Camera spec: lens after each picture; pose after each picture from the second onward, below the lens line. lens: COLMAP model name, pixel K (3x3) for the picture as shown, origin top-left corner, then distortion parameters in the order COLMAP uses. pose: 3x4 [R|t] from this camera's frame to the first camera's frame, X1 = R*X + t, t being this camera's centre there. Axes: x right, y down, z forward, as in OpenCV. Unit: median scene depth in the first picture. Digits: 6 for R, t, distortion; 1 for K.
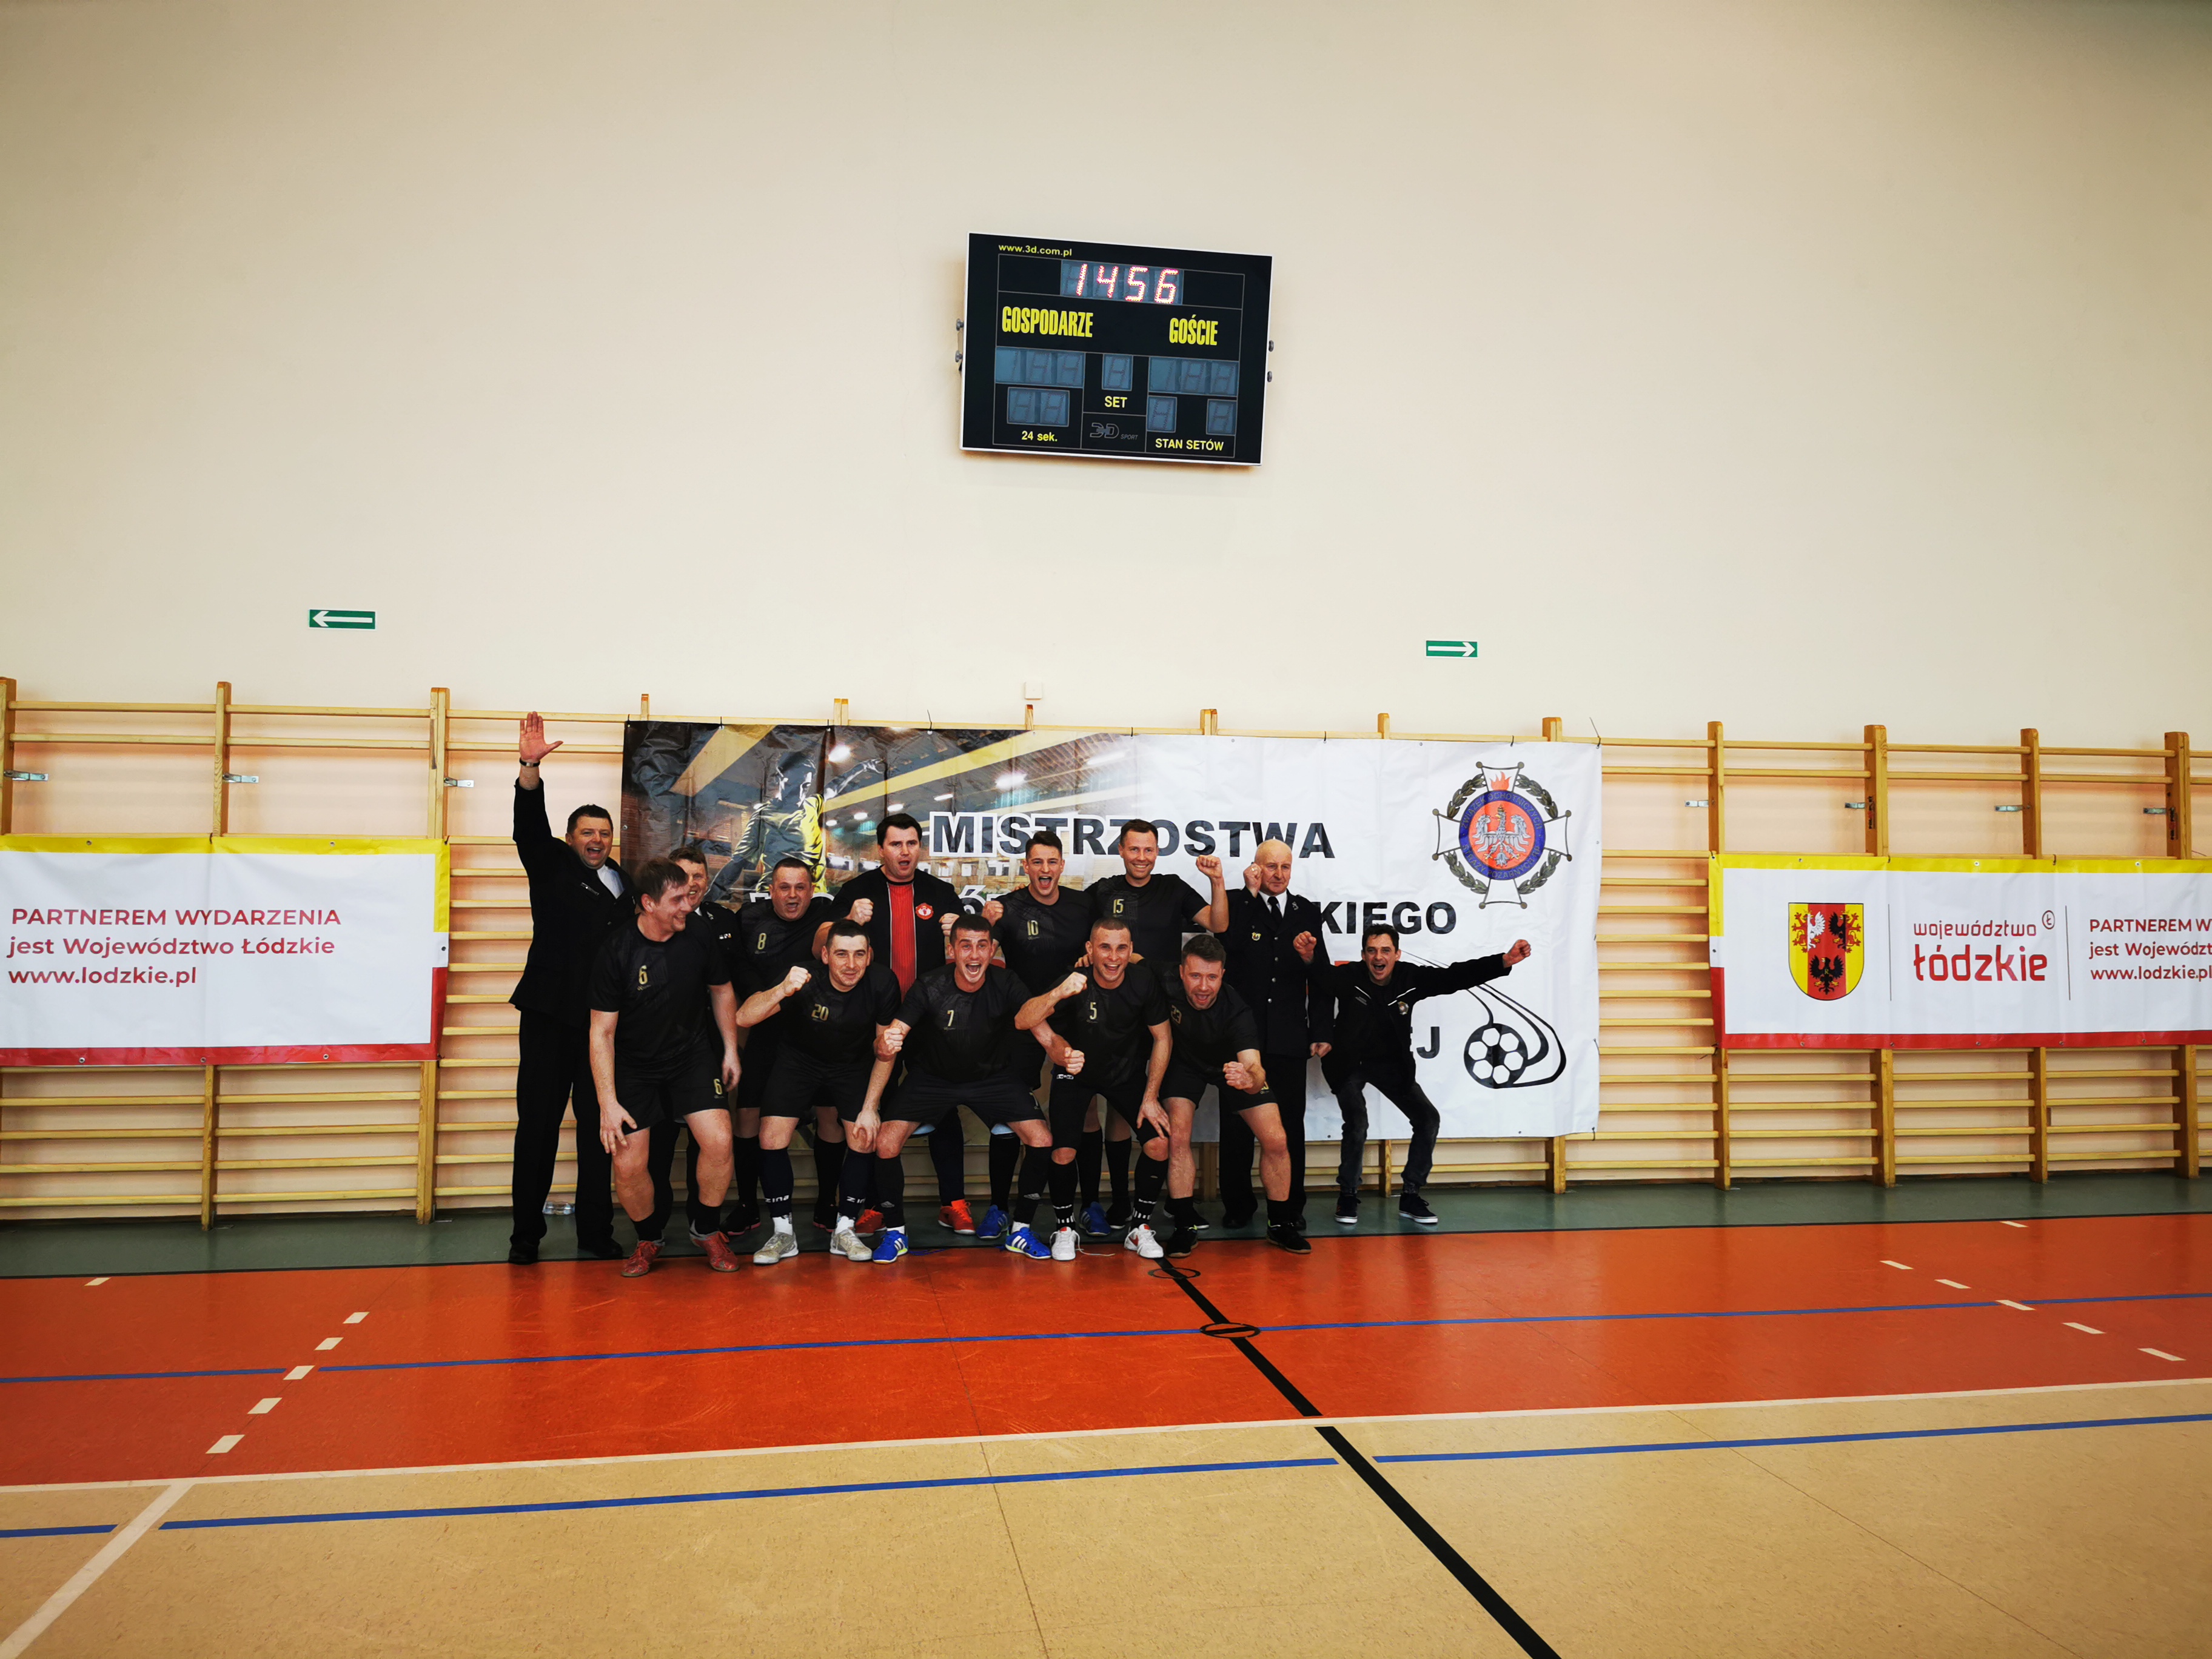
lens RADIAL K [[1705.4, 0, 1114.1], [0, 1705.4, 821.2], [0, 0, 1]] dist [0.056825, -0.066435]
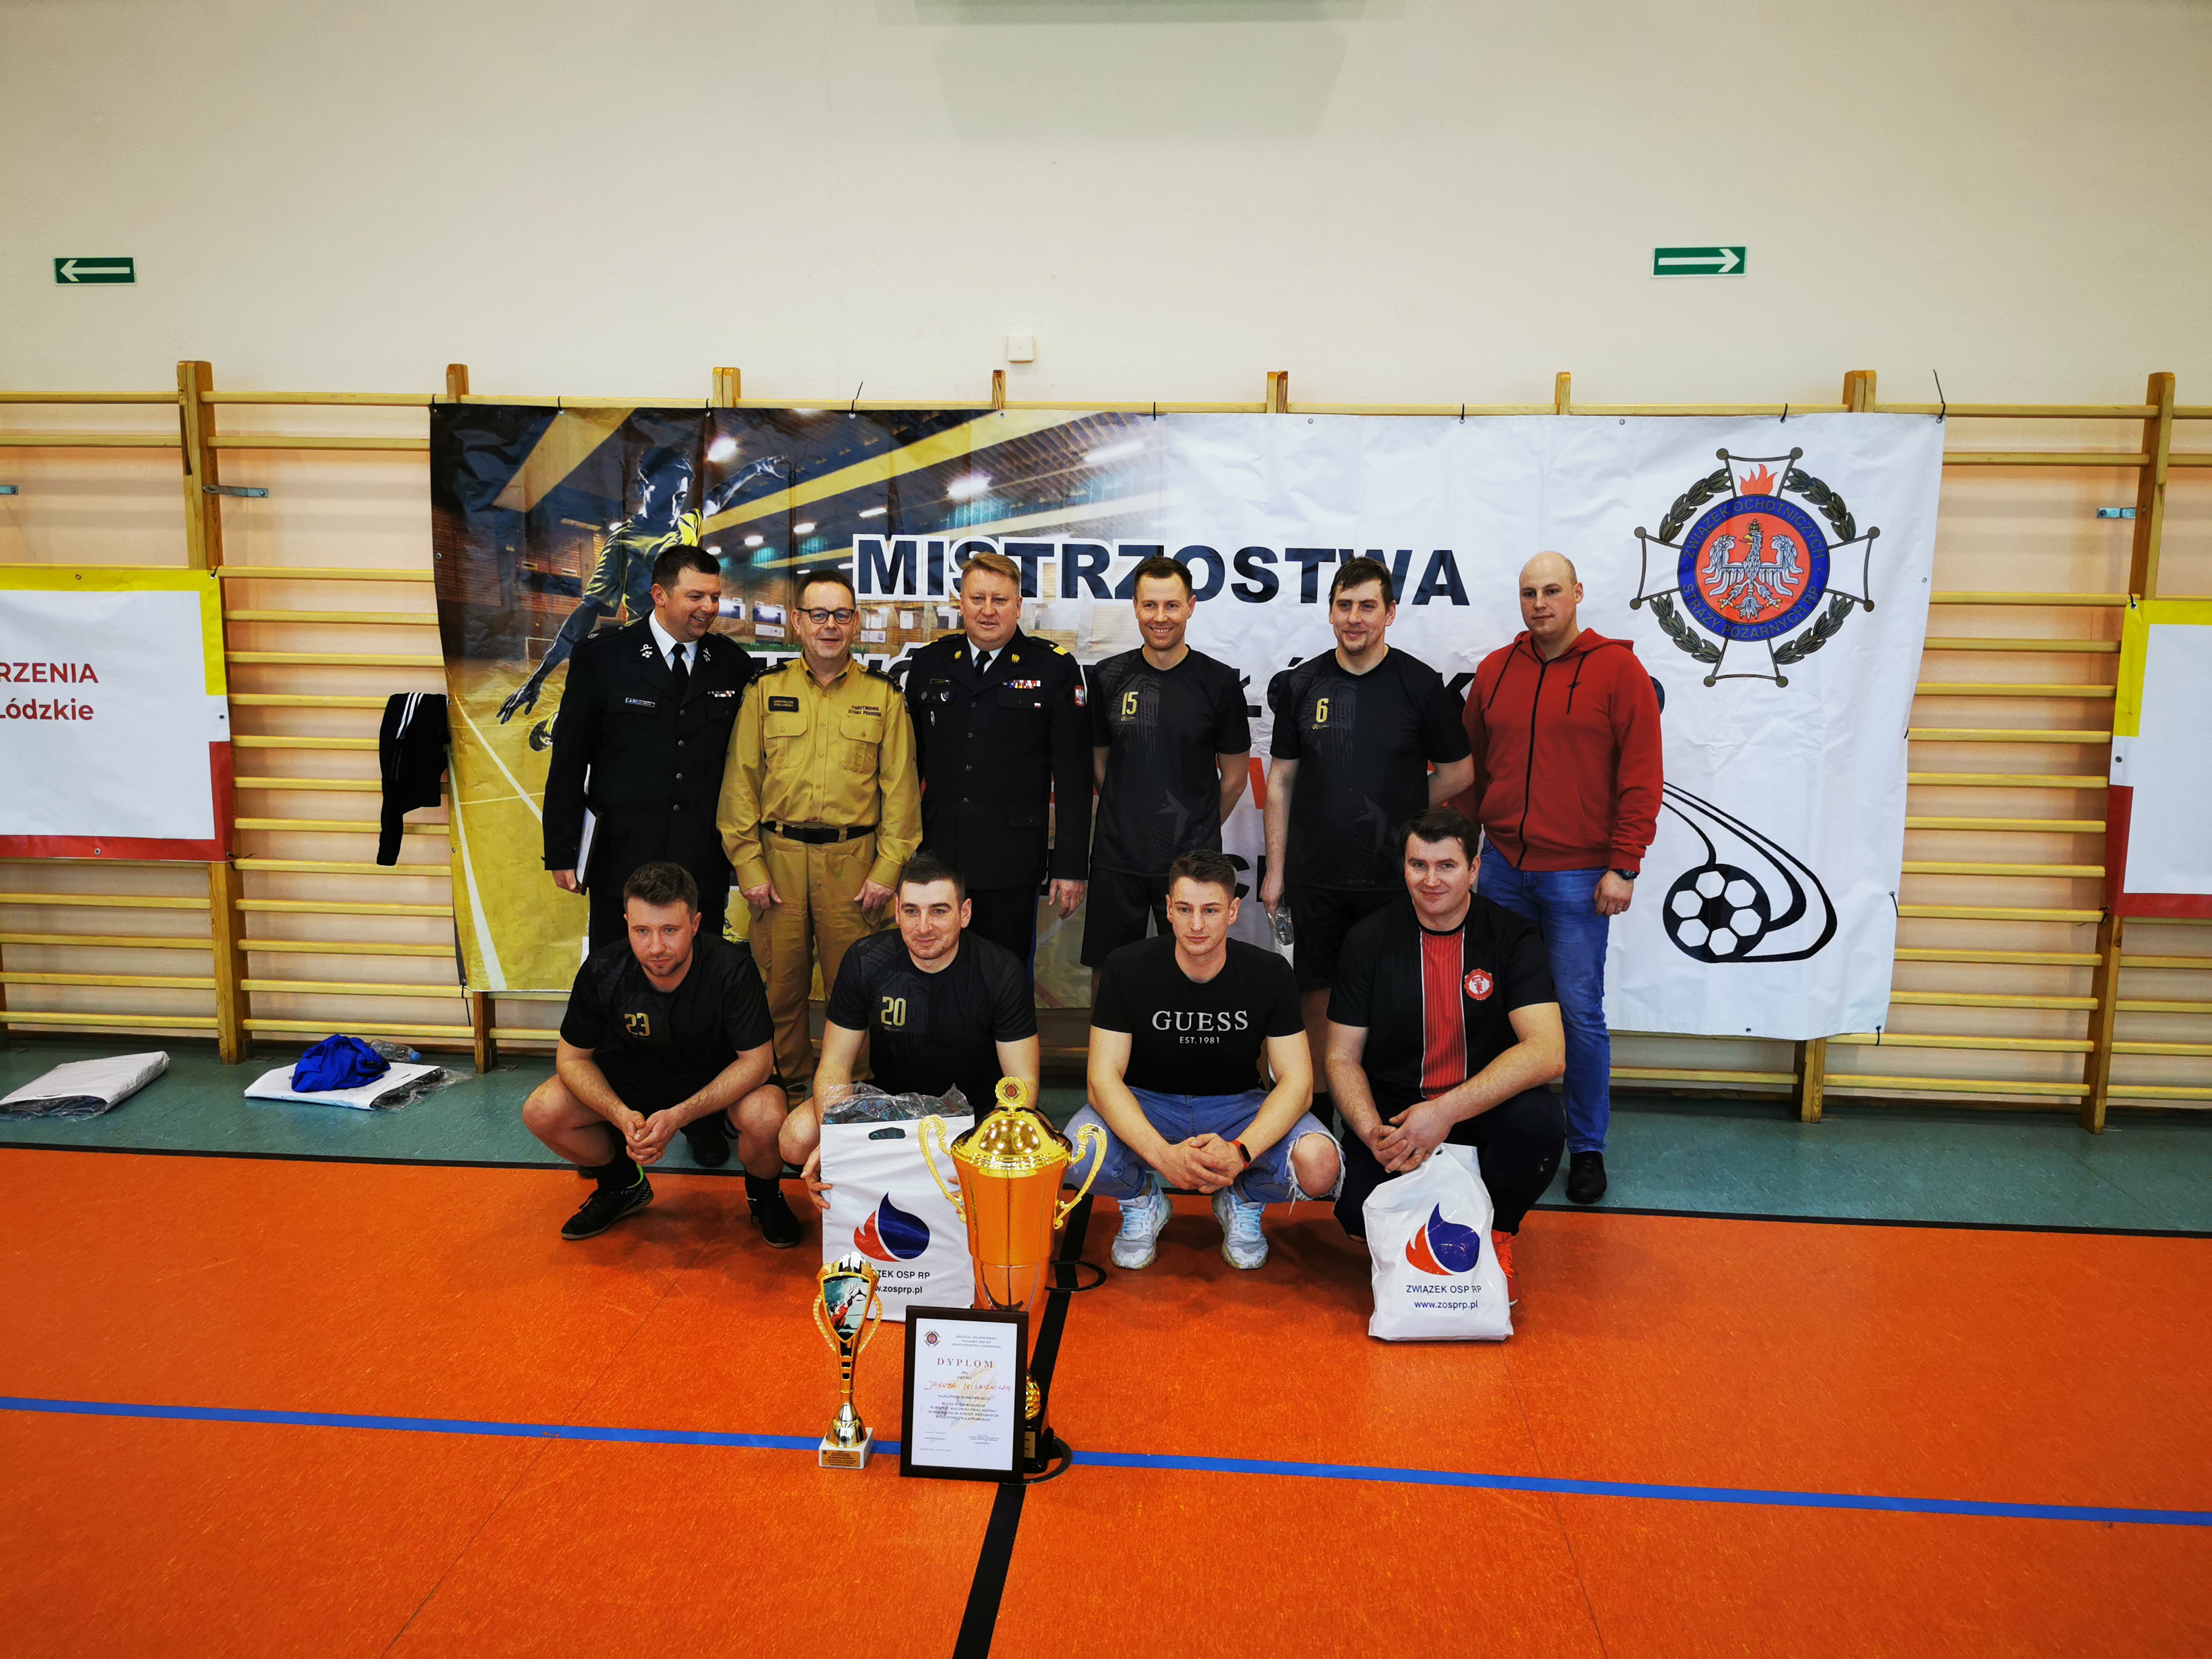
lens RADIAL K [[1705.4, 0, 1114.1], [0, 1705.4, 821.2], [0, 0, 1]] dist [0.056825, -0.066435]
pose [[0.966548, 0.044505, -0.252593, 0.165683], [0.003218, 0.982649, 0.185447, -0.018498], [0.256464, -0.180056, 0.949635, 0.331683]]
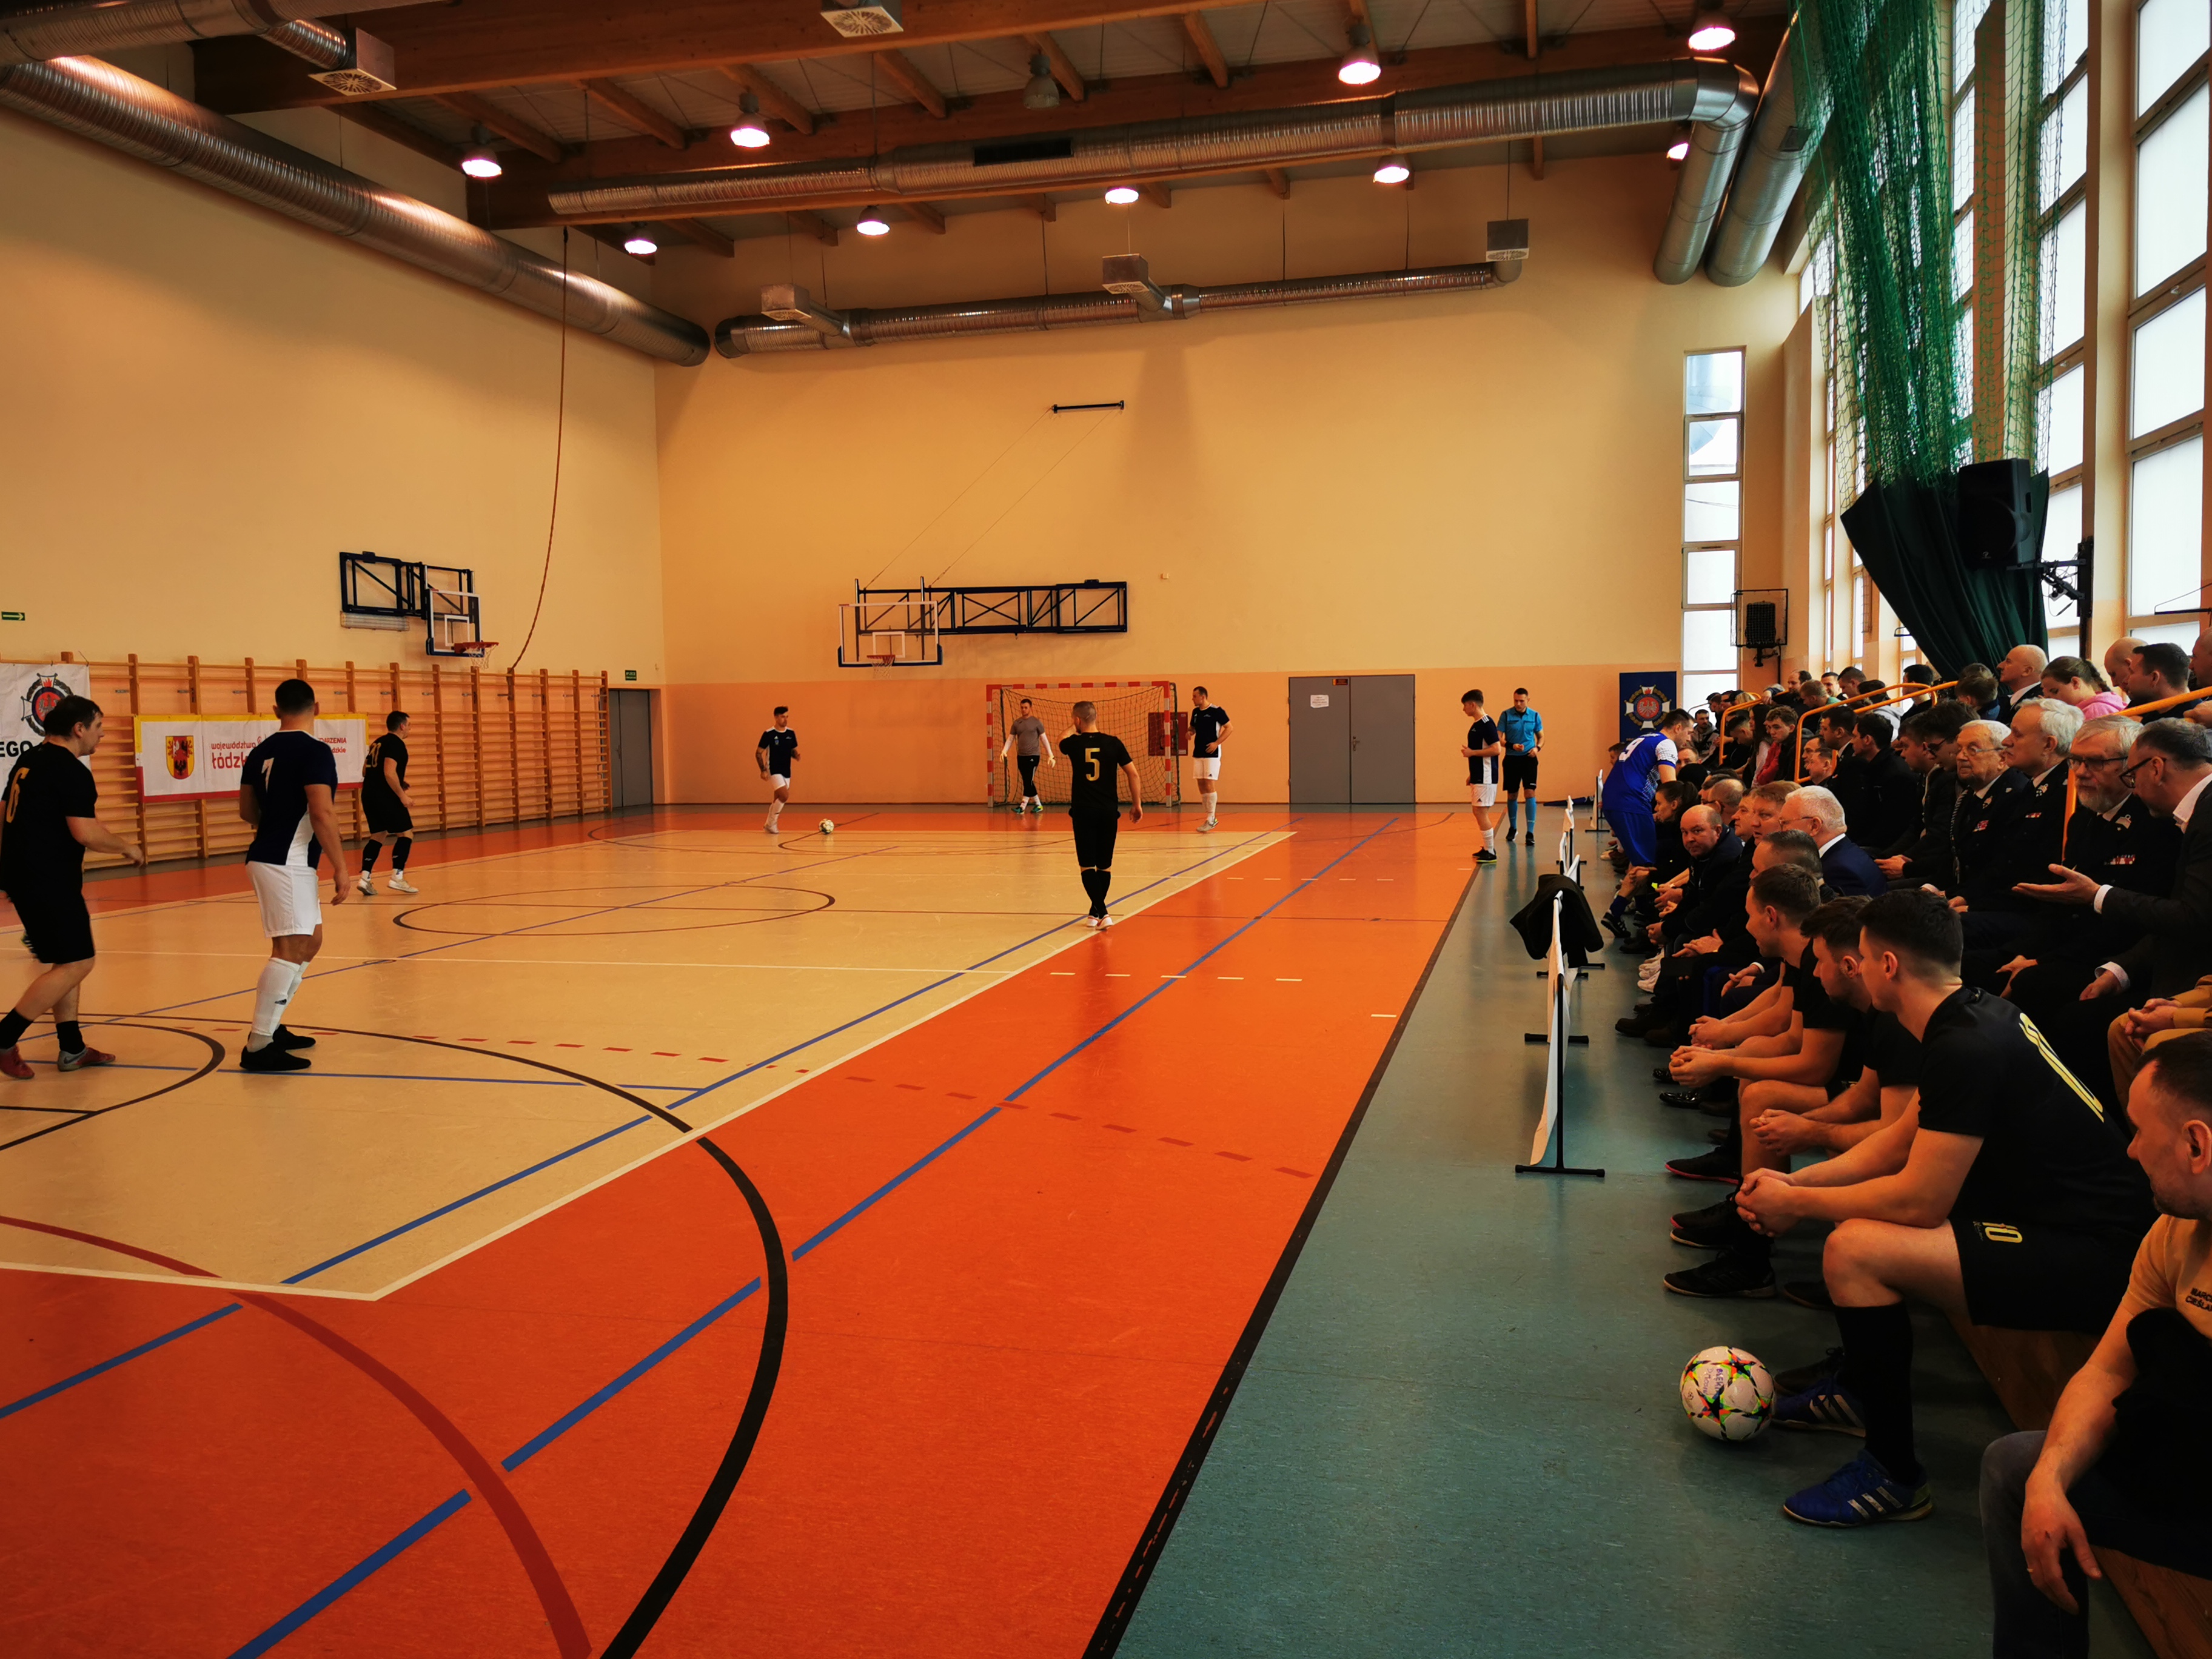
lens RADIAL K [[1705.4, 0, 1114.1], [0, 1705.4, 821.2], [0, 0, 1]] dist [0.056825, -0.066435]
pose [[0.396168, -0.077193, 0.914927, -1.227084], [-0.000553, 0.996439, 0.084310, -0.033543], [-0.918178, -0.033907, 0.394715, -1.062600]]
